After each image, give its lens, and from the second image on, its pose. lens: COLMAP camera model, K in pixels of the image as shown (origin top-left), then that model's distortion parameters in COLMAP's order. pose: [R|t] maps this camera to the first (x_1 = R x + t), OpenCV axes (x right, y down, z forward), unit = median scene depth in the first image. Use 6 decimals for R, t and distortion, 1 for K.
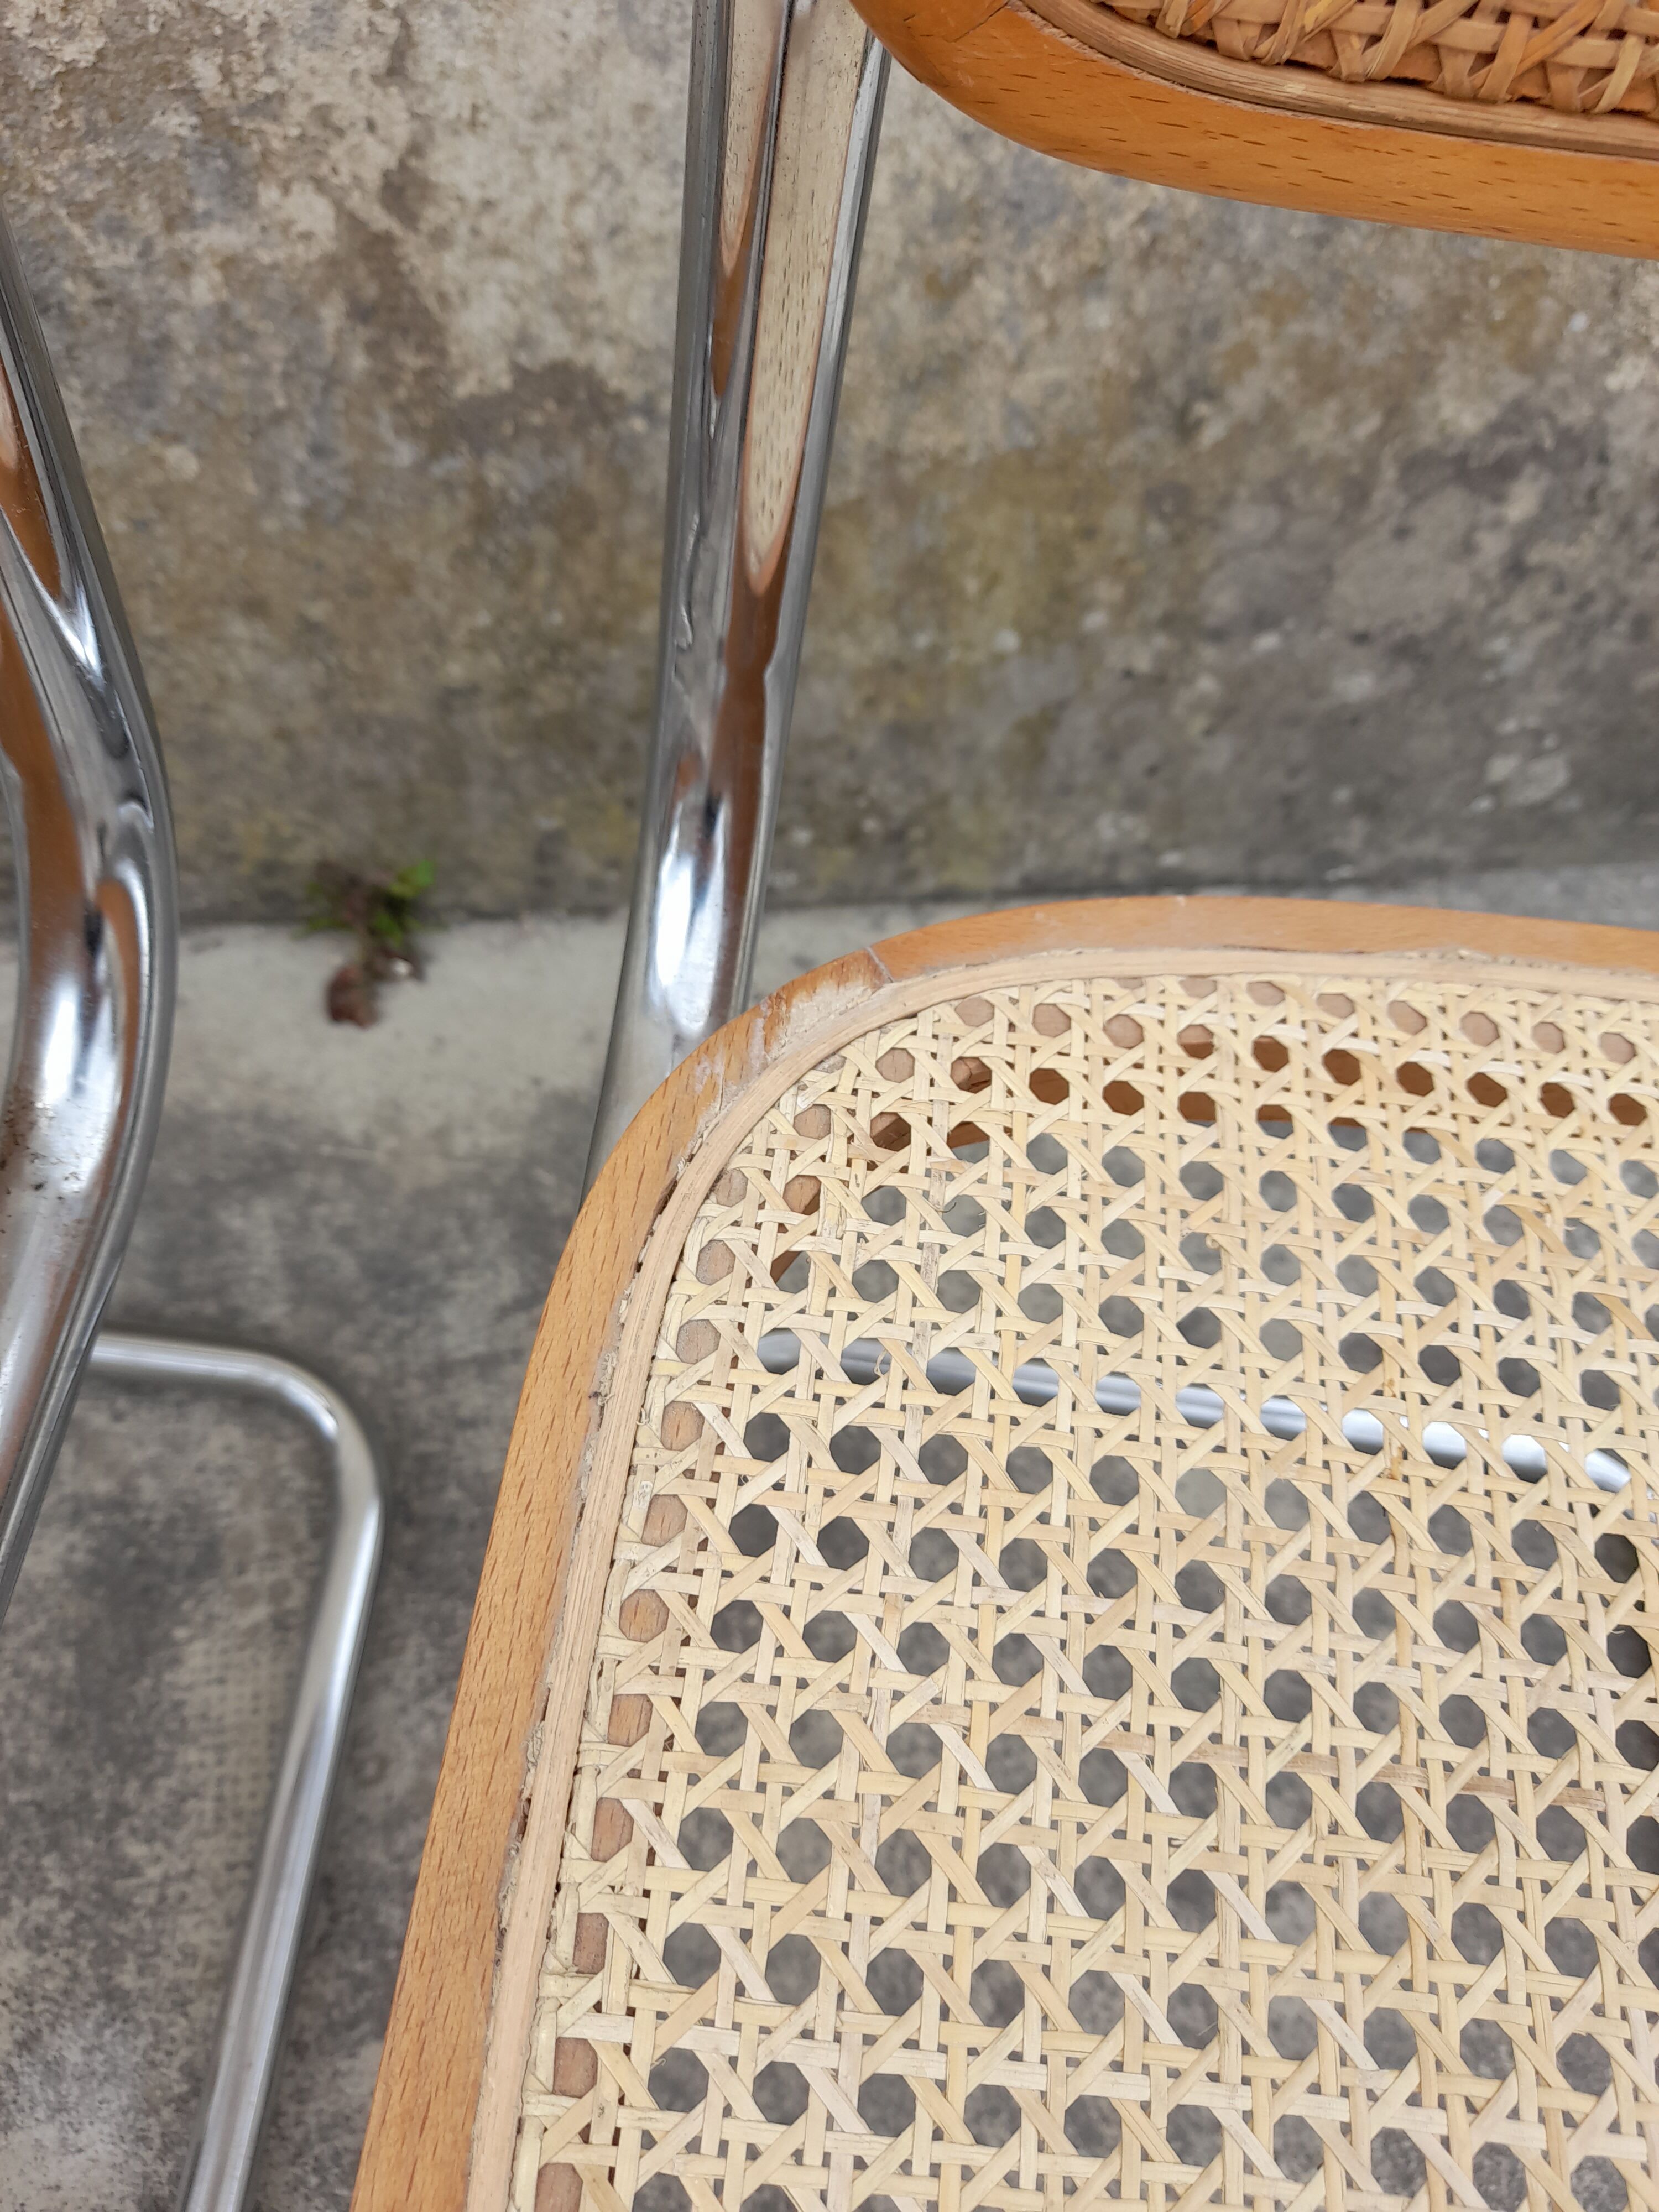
lens RADIAL K [[1598.9, 0, 829.5], [0, 1598.9, 1106.0], [0, 0, 1]] dist [-0.005293, -0.009708]
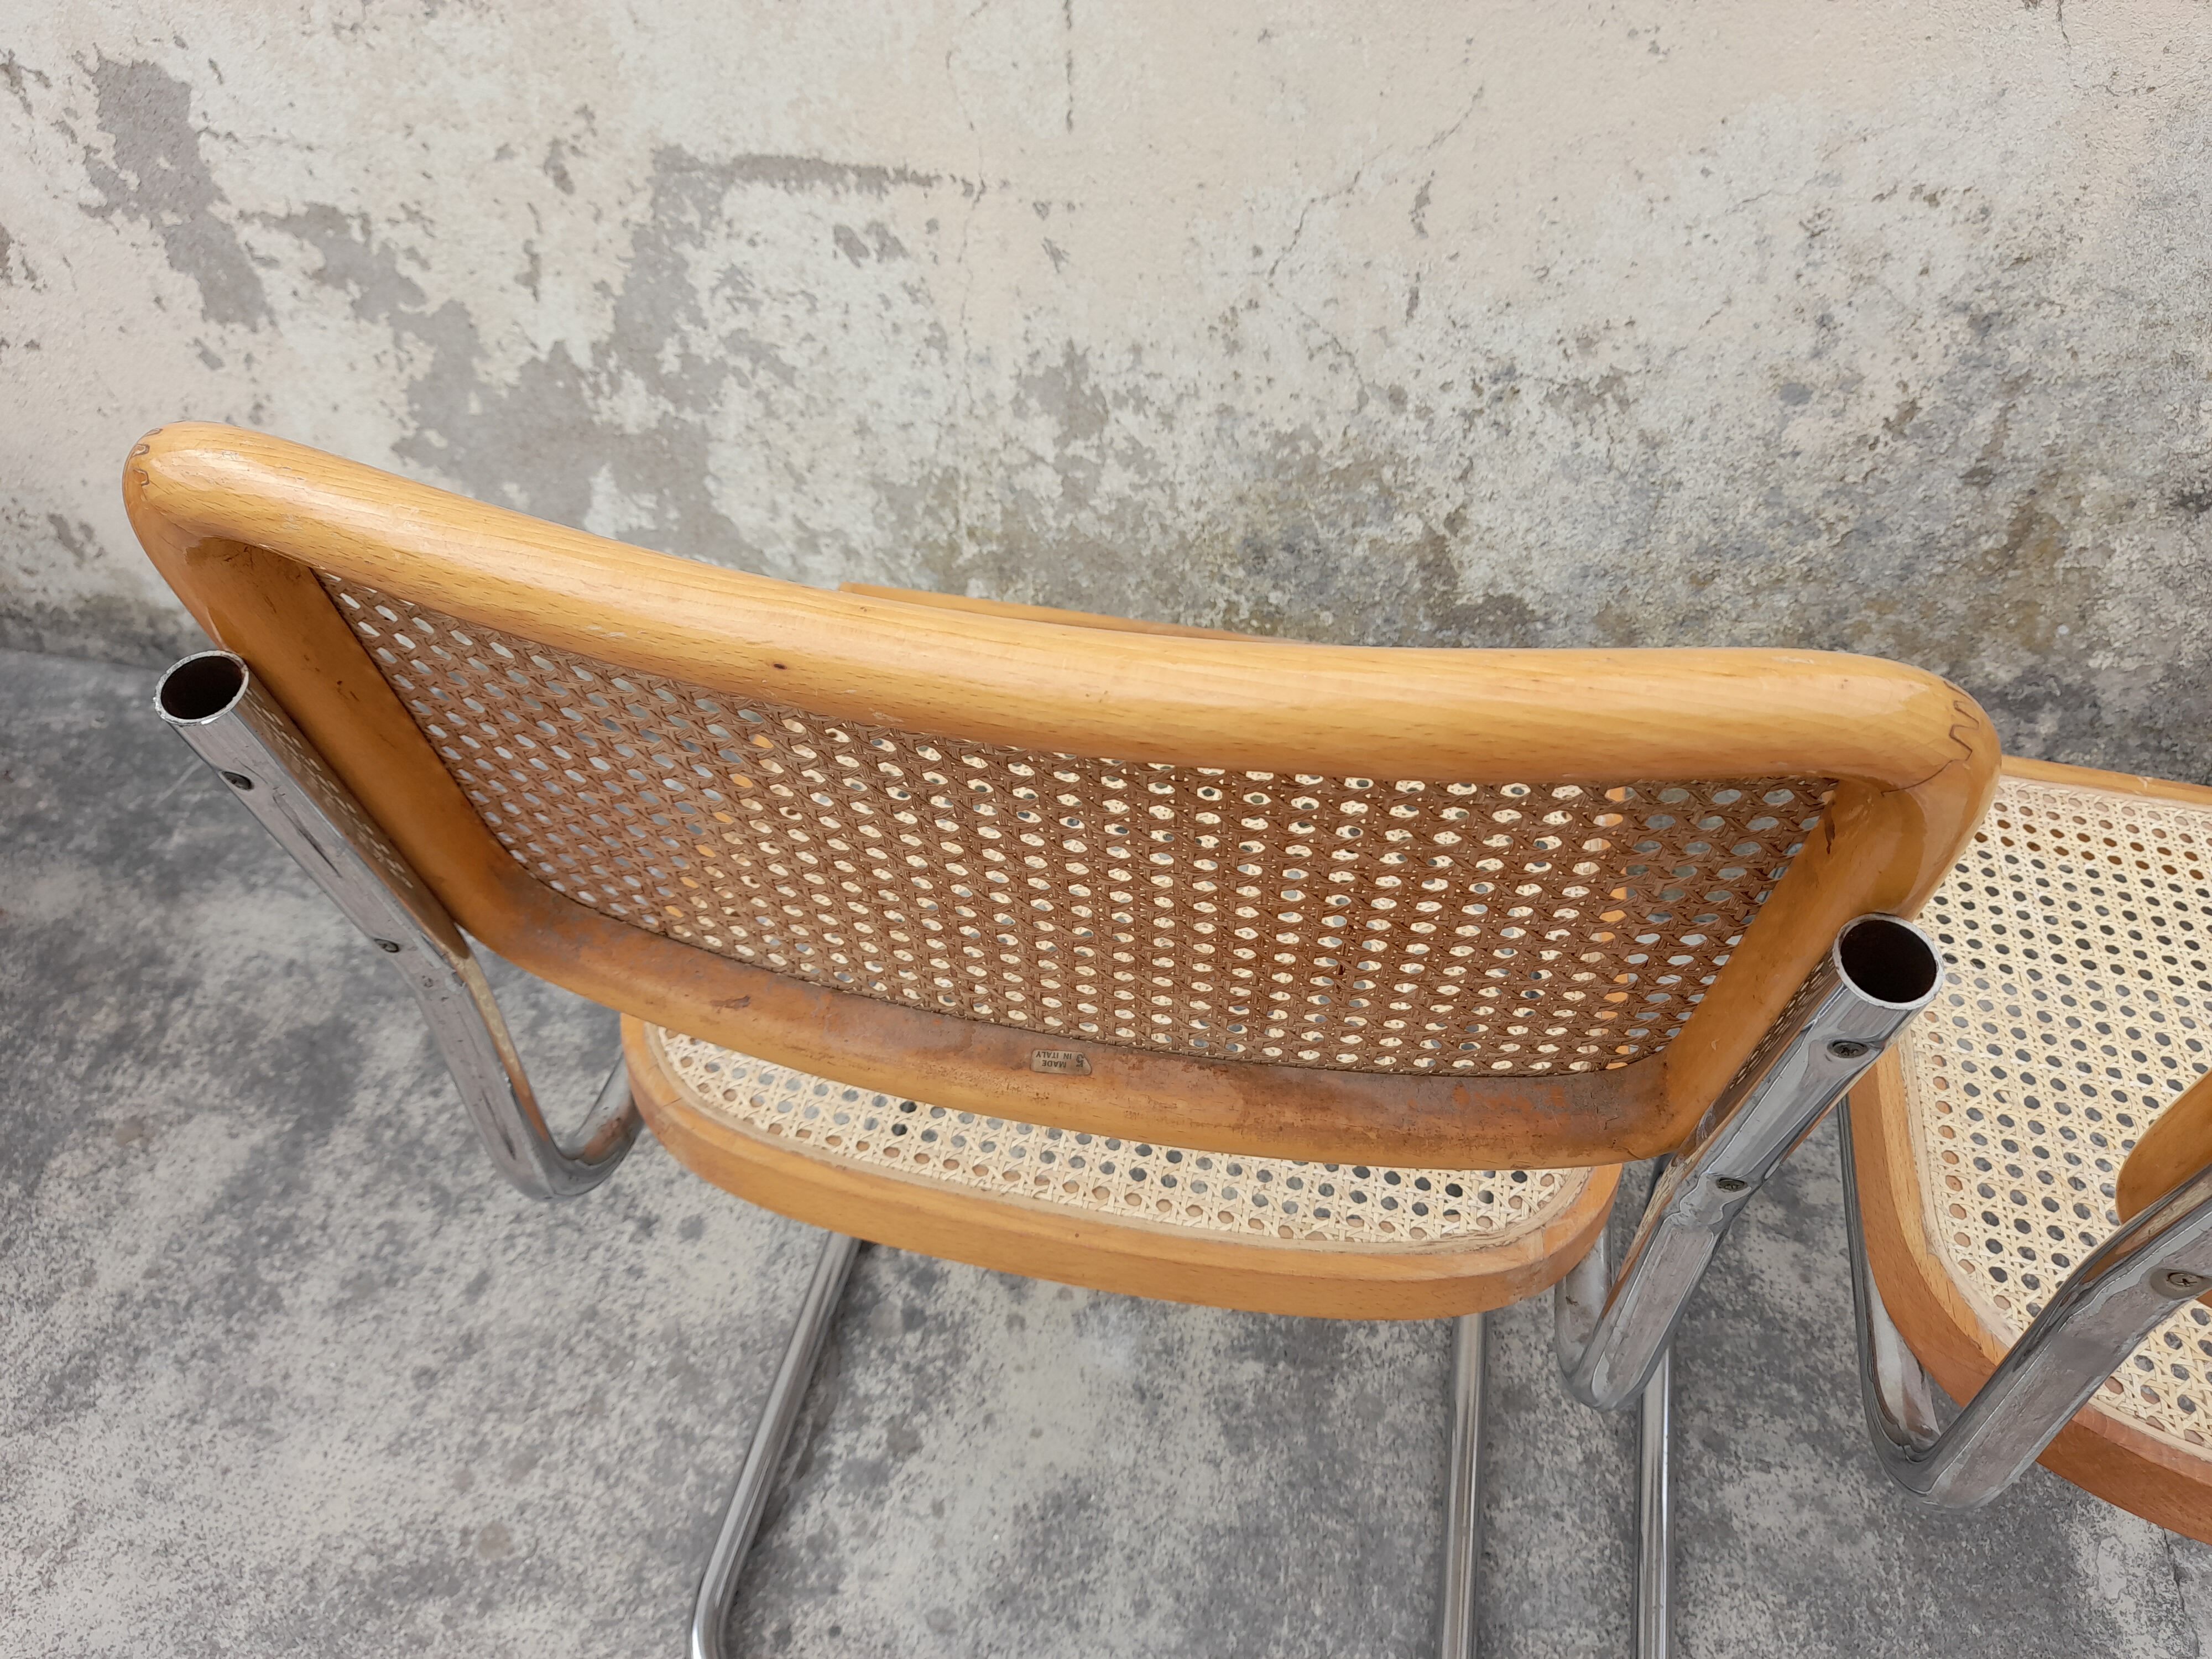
lens RADIAL K [[1598.9, 0, 1113.7], [0, 1598.9, 822.6], [0, 0, 1]] dist [-0.005293, -0.009708]
pose [[0.925526, 0.148380, -0.348403, 0.138850], [-0.245957, 0.935101, -0.255132, 0.511981], [0.287936, 0.321823, 0.901955, -1.019190]]
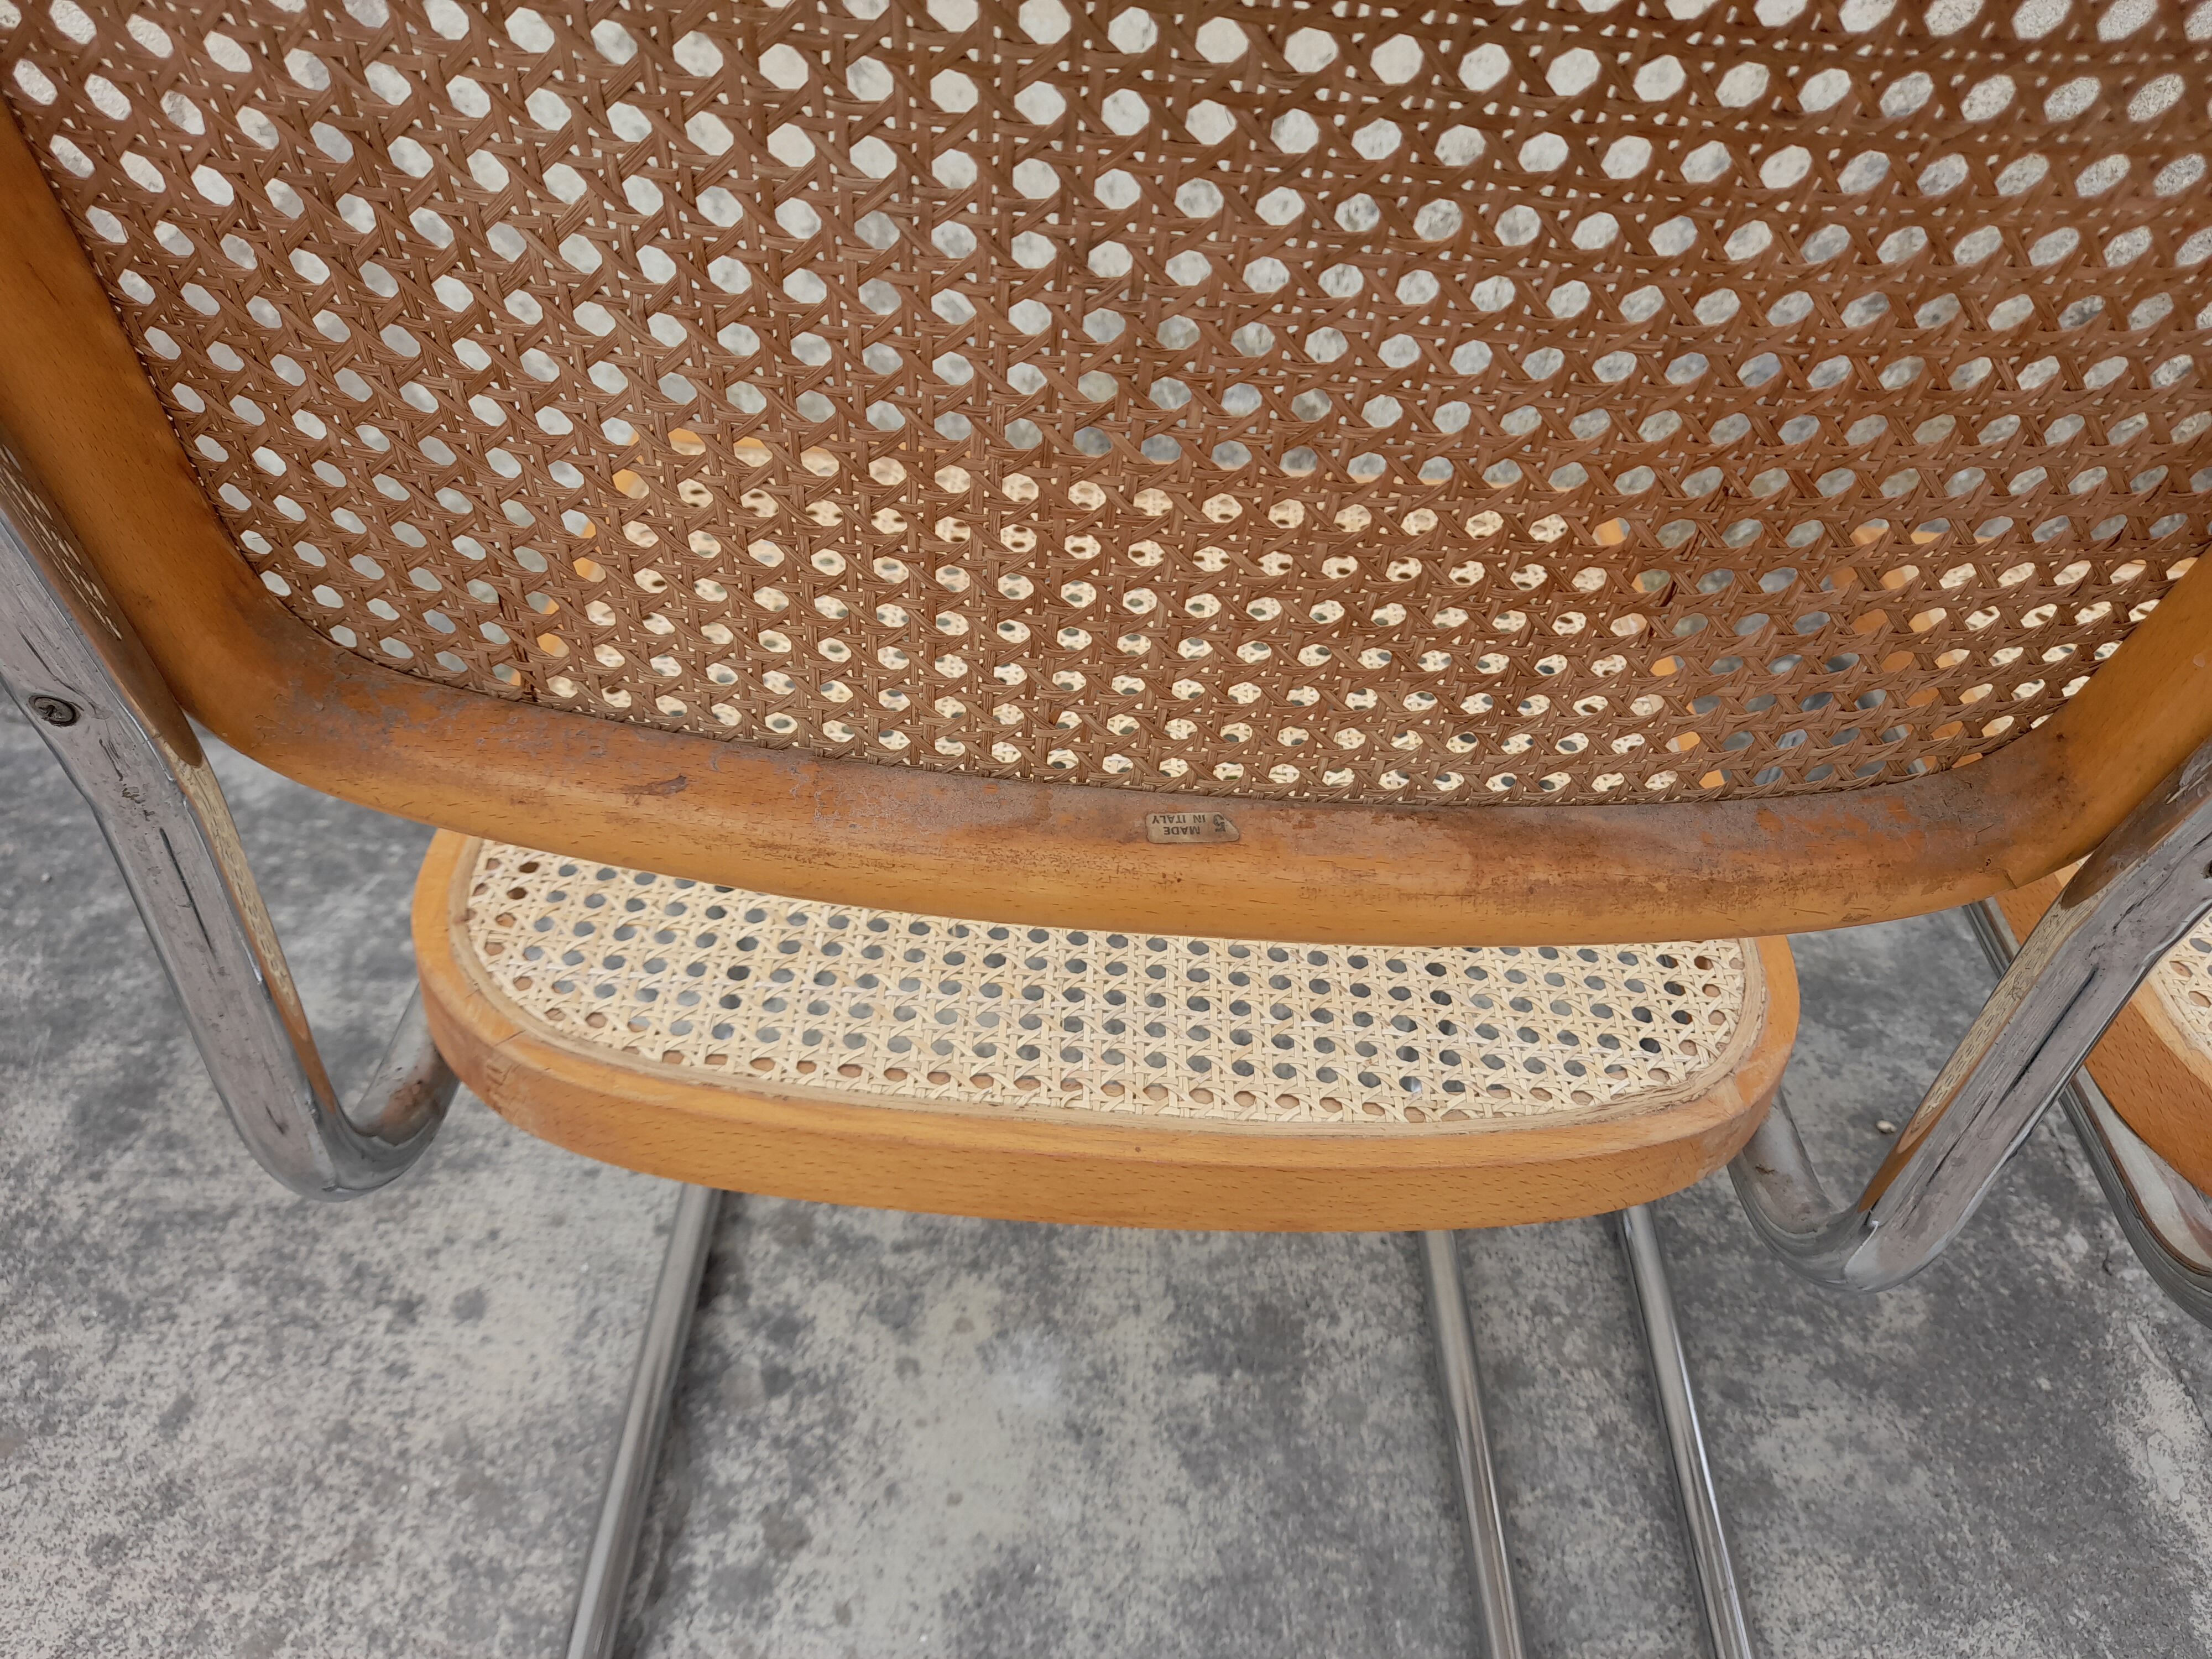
lens RADIAL K [[1593.6, 0, 1106.0], [0, 1593.6, 829.5], [0, 0, 1]] dist [-0.003876, -0.007327]
pose [[0.982715, 0.060495, -0.174960, -0.133110], [-0.117737, 0.933568, -0.338511, 0.629904], [0.142859, 0.353259, 0.924554, -0.694362]]
